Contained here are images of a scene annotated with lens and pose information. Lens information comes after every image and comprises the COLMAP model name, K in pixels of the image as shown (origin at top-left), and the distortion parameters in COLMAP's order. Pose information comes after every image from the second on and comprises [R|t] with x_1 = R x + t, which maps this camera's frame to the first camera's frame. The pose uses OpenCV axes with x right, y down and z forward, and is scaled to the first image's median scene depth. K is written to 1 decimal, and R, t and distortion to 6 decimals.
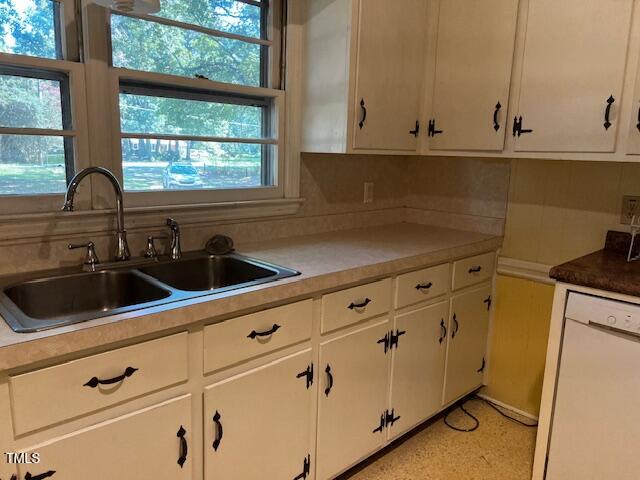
lens RADIAL K [[472.6, 0, 320.0], [0, 472.6, 240.0], [0, 0, 1]] dist [0.001087, 0.000819]
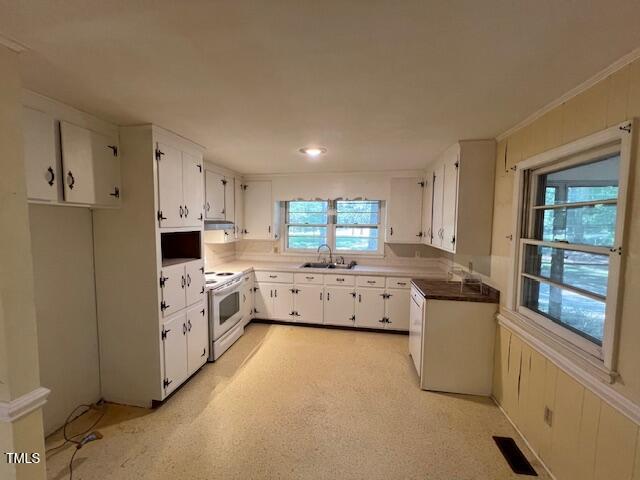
lens RADIAL K [[263.9, 0, 317.4], [0, 263.9, 240.1], [0, 0, 1]] dist [0.000785, 0.000208]
pose [[0.593287, 0.034447, -0.804253, 1.338420], [-0.135310, 0.989136, -0.057451, -0.016691], [0.793537, 0.142909, 0.591503, -0.587006]]
